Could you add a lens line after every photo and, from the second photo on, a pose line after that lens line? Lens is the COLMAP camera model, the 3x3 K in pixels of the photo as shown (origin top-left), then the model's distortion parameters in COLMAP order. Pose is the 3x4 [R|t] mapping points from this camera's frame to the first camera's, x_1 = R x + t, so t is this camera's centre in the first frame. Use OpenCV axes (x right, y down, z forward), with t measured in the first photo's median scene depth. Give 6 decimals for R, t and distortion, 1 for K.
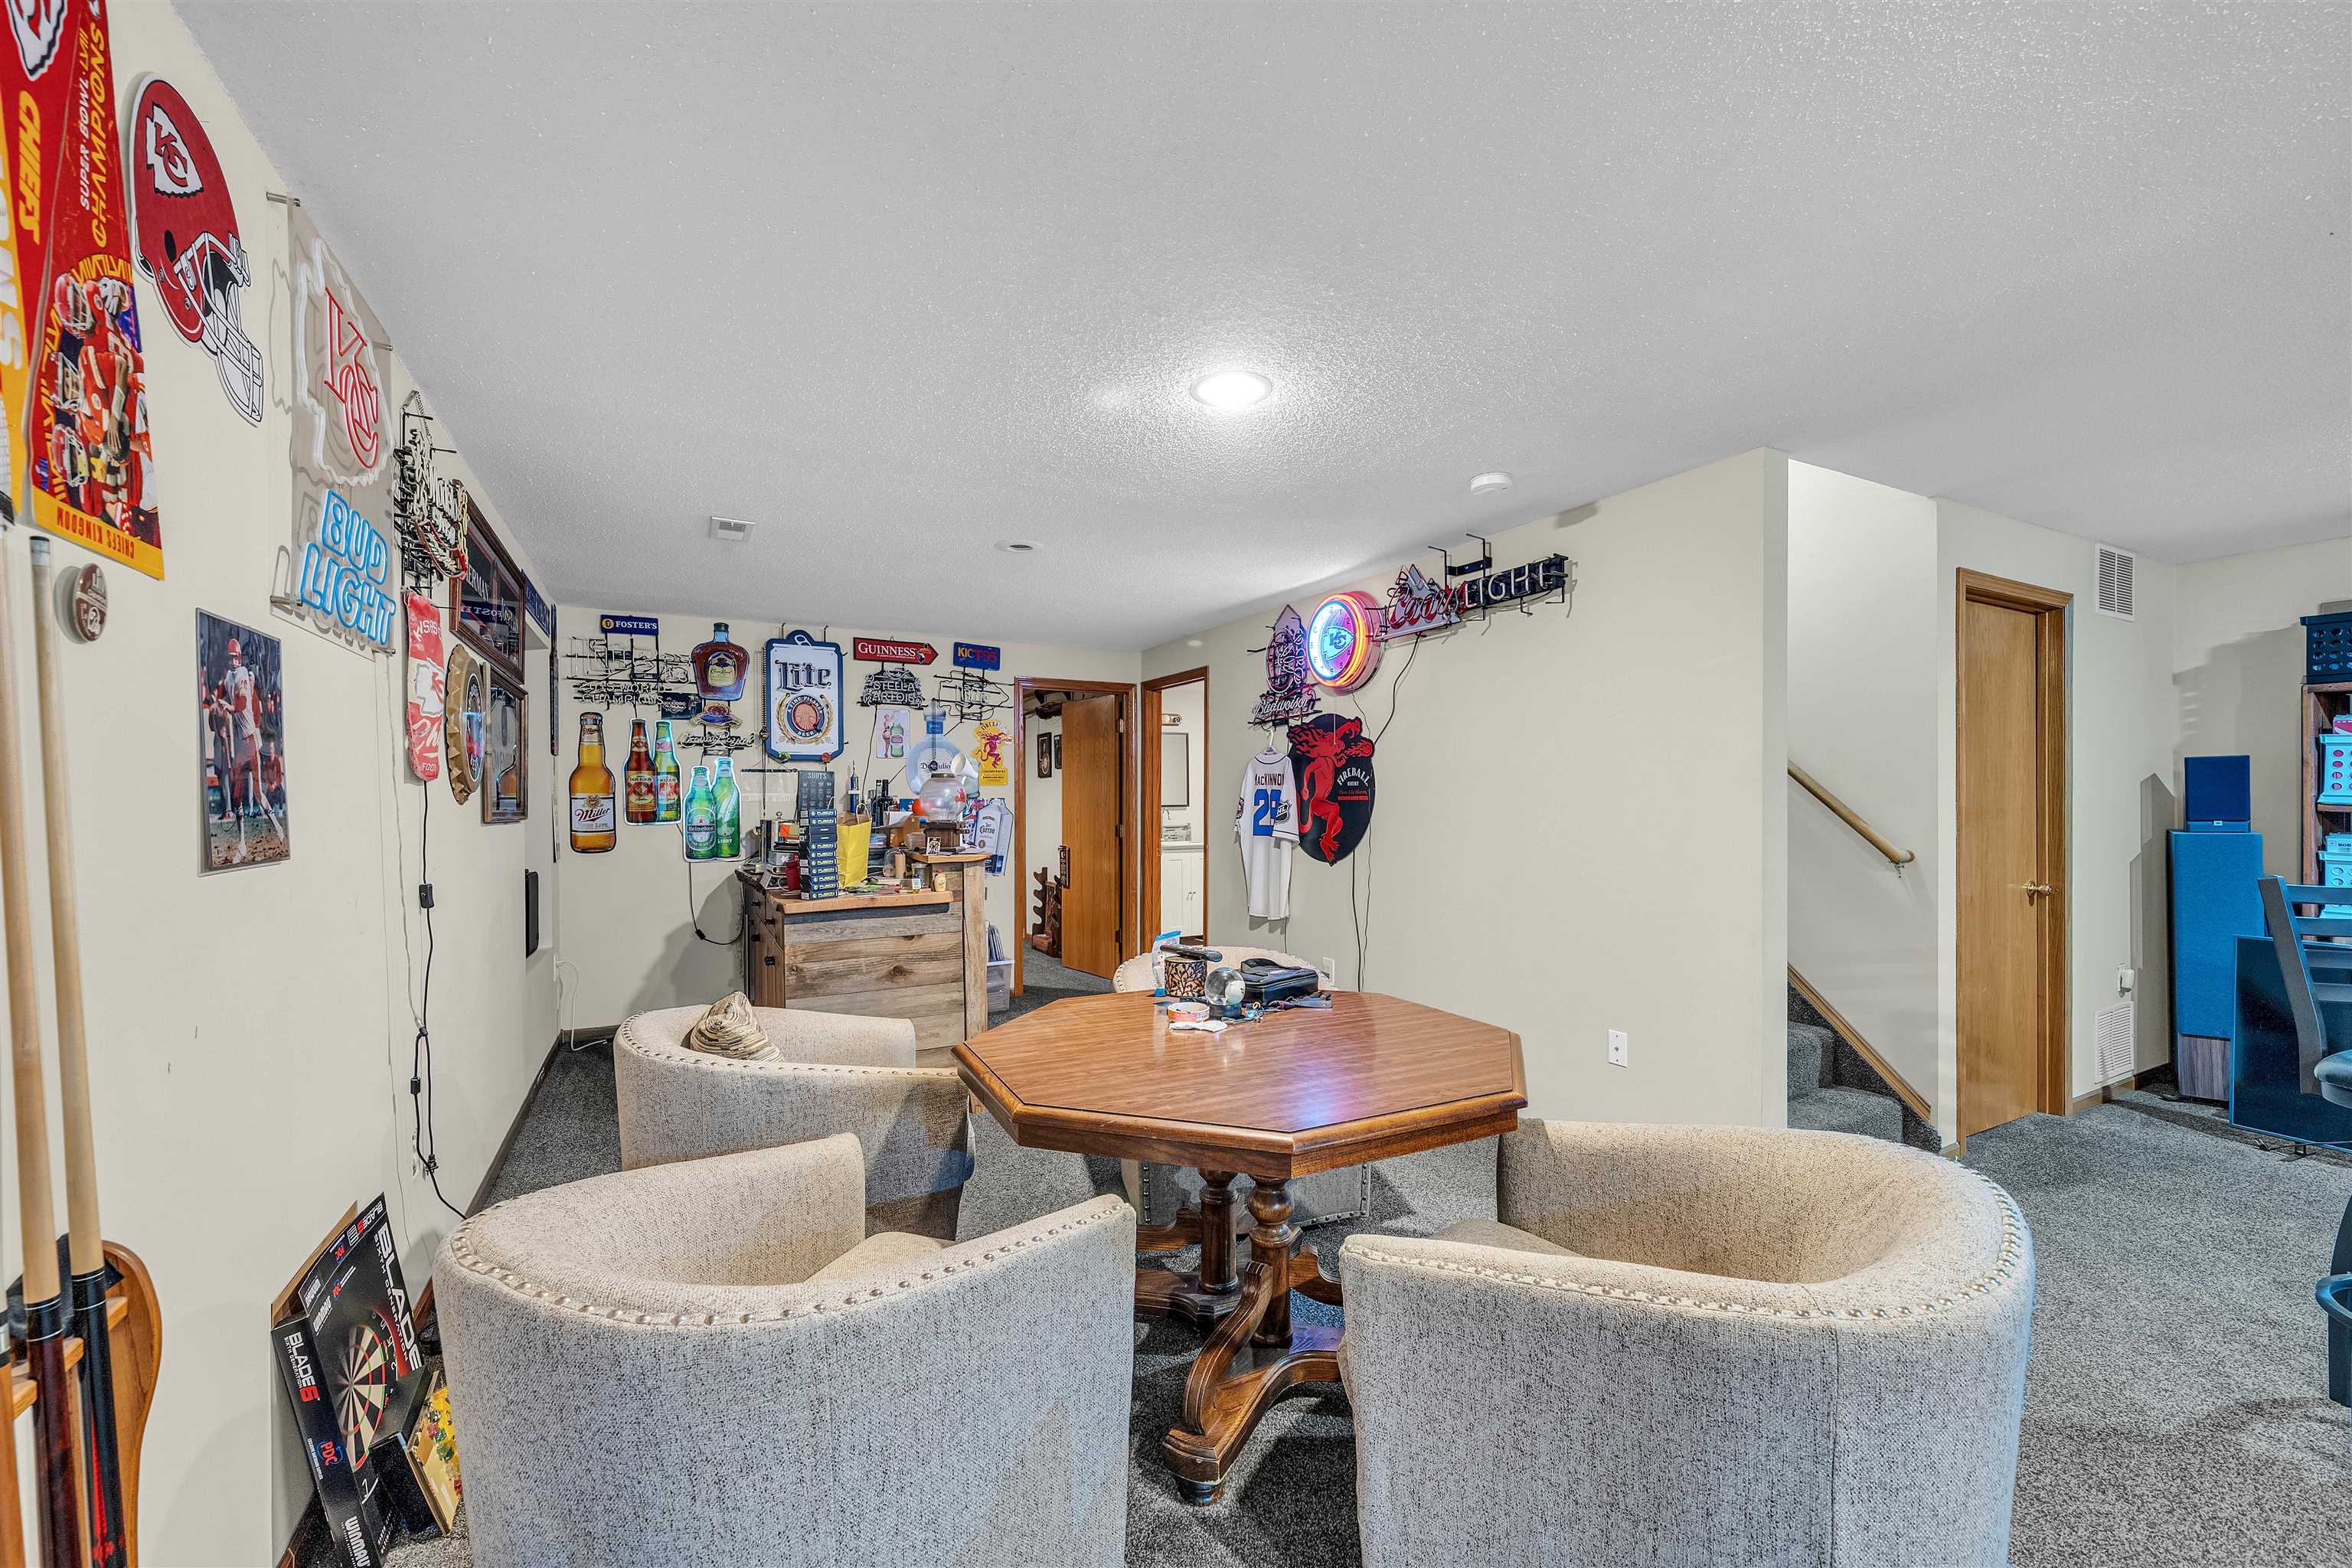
lens RADIAL K [[932.0, 0, 1173.9], [0, 932.0, 802.7], [0, 0, 1]] dist [-0.001682, -0.000341]
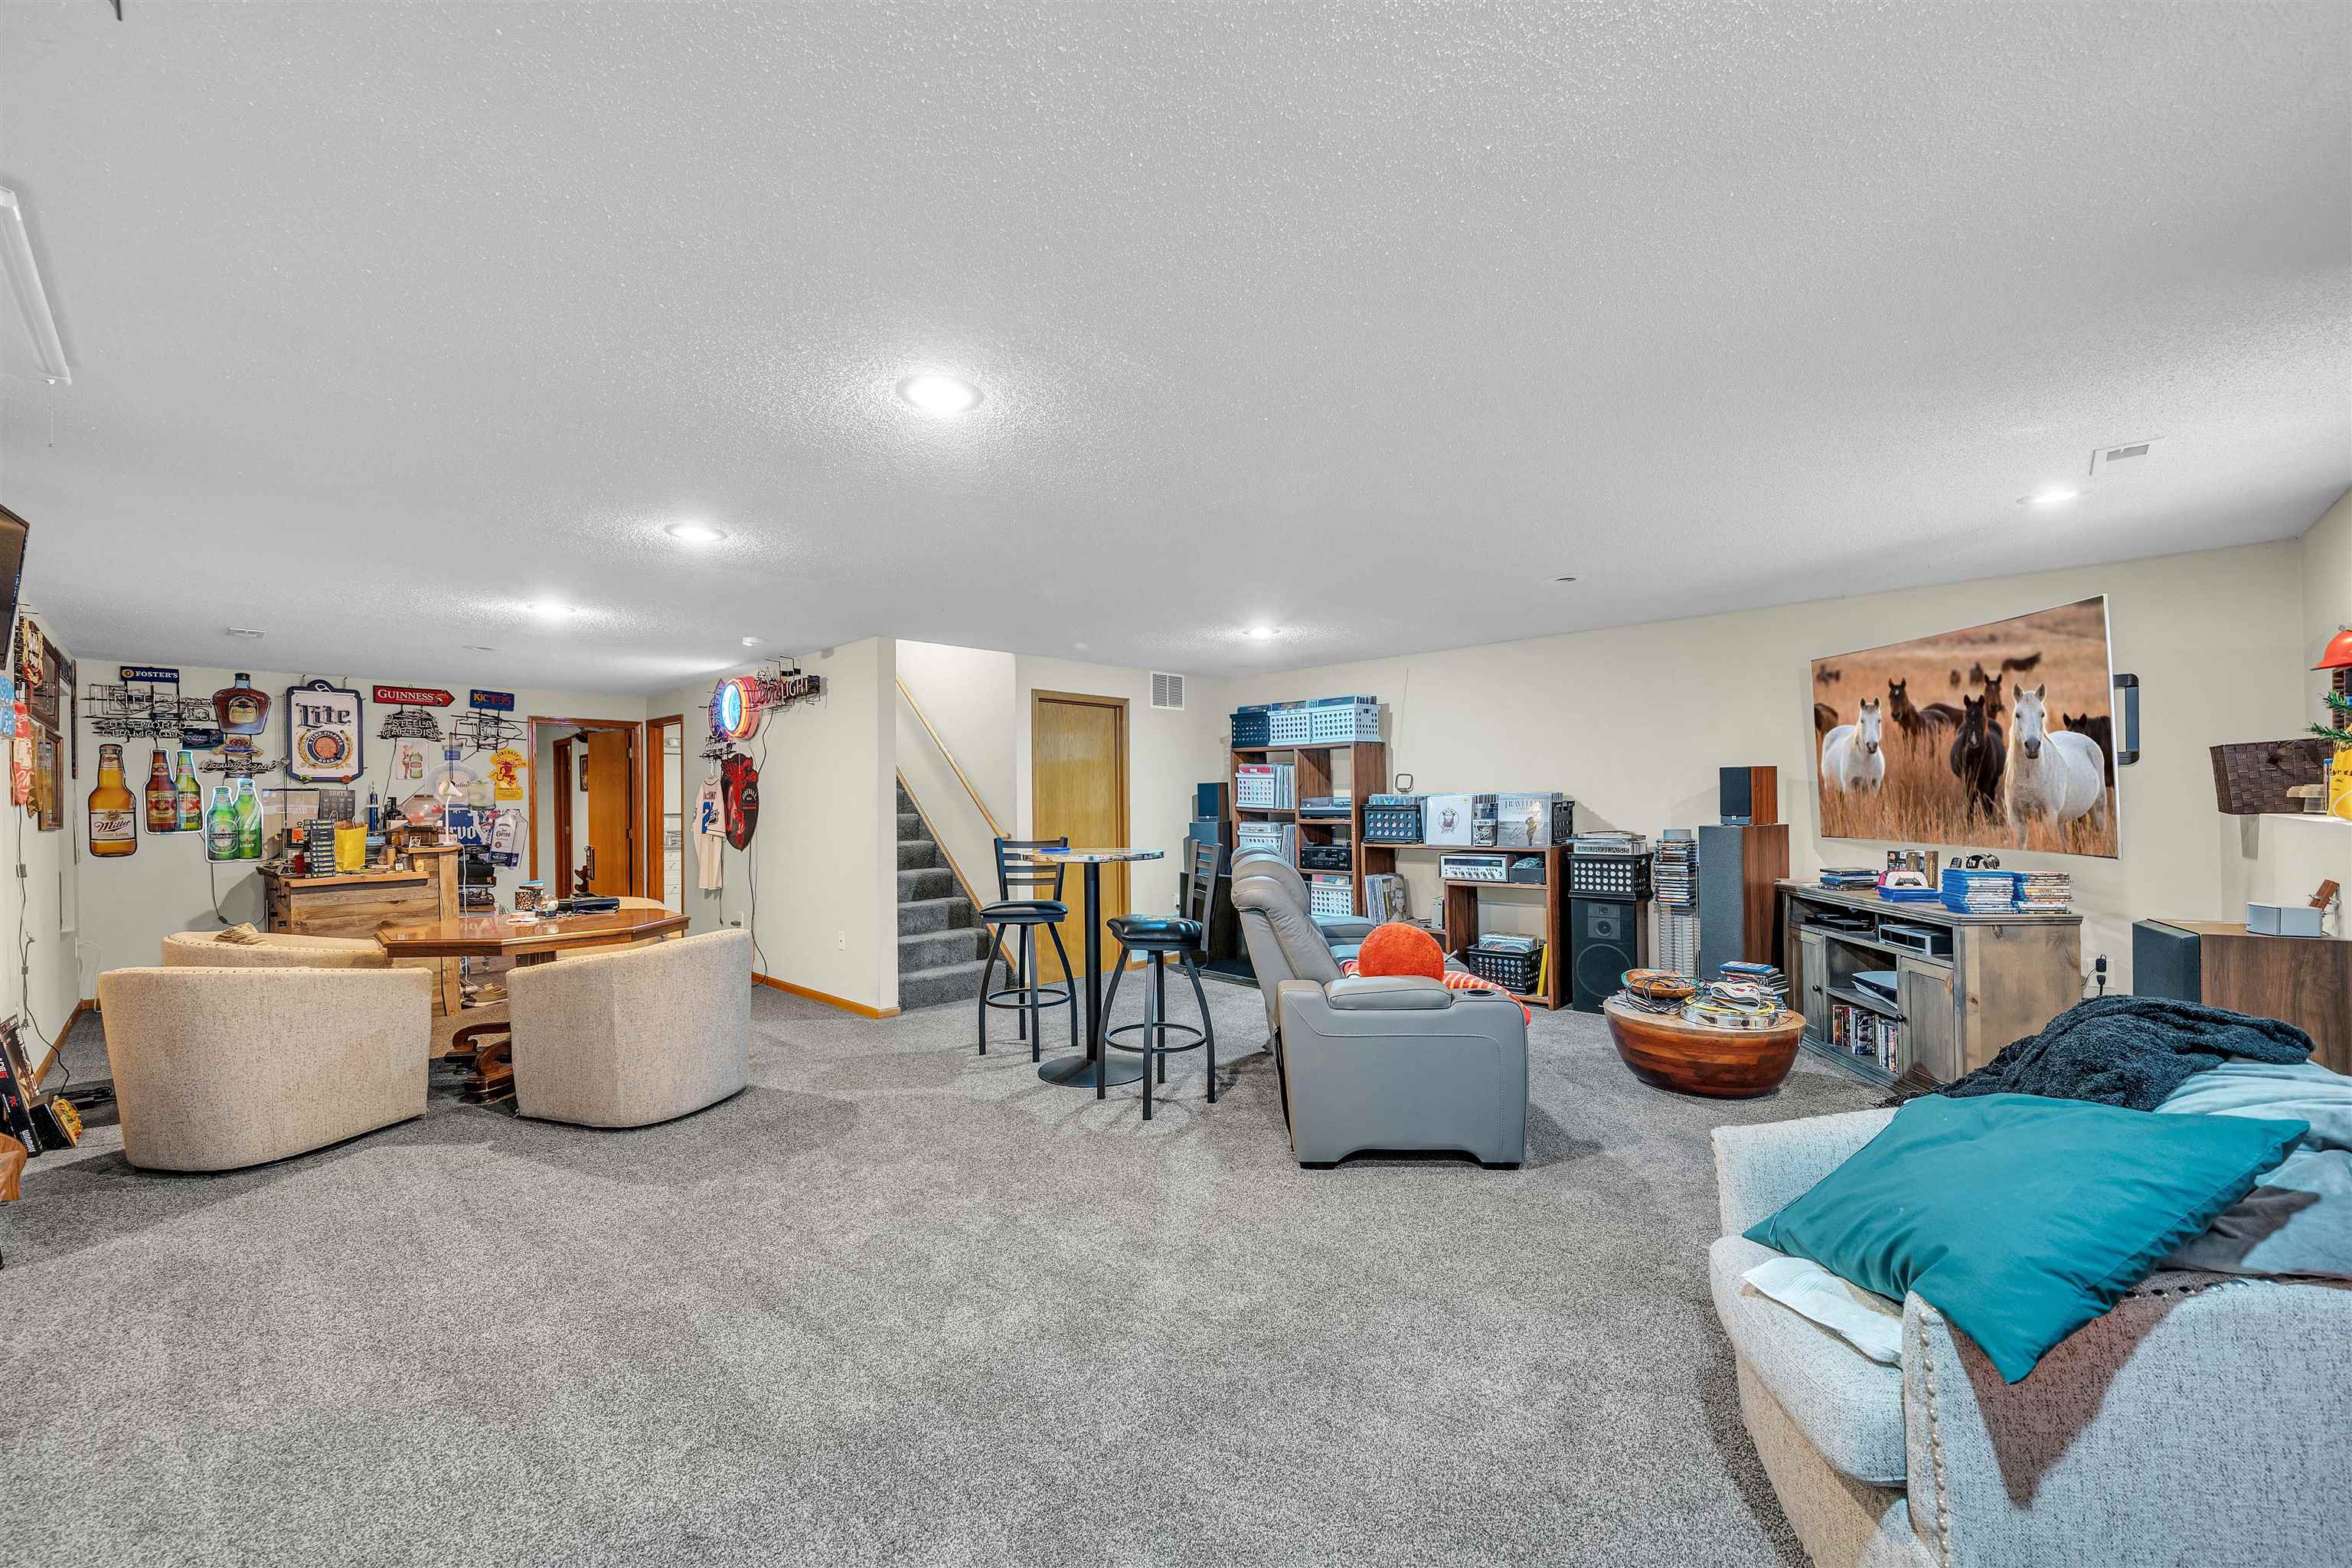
lens RADIAL K [[932.0, 0, 1174.6], [0, 932.0, 804.0], [0, 0, 1]] dist [-0.001682, -0.000341]
pose [[0.947980, -0.007436, 0.318242, 0.322779], [0.008885, 0.999956, -0.003103, -0.000250], [-0.318205, 0.005770, 0.948004, -0.621791]]
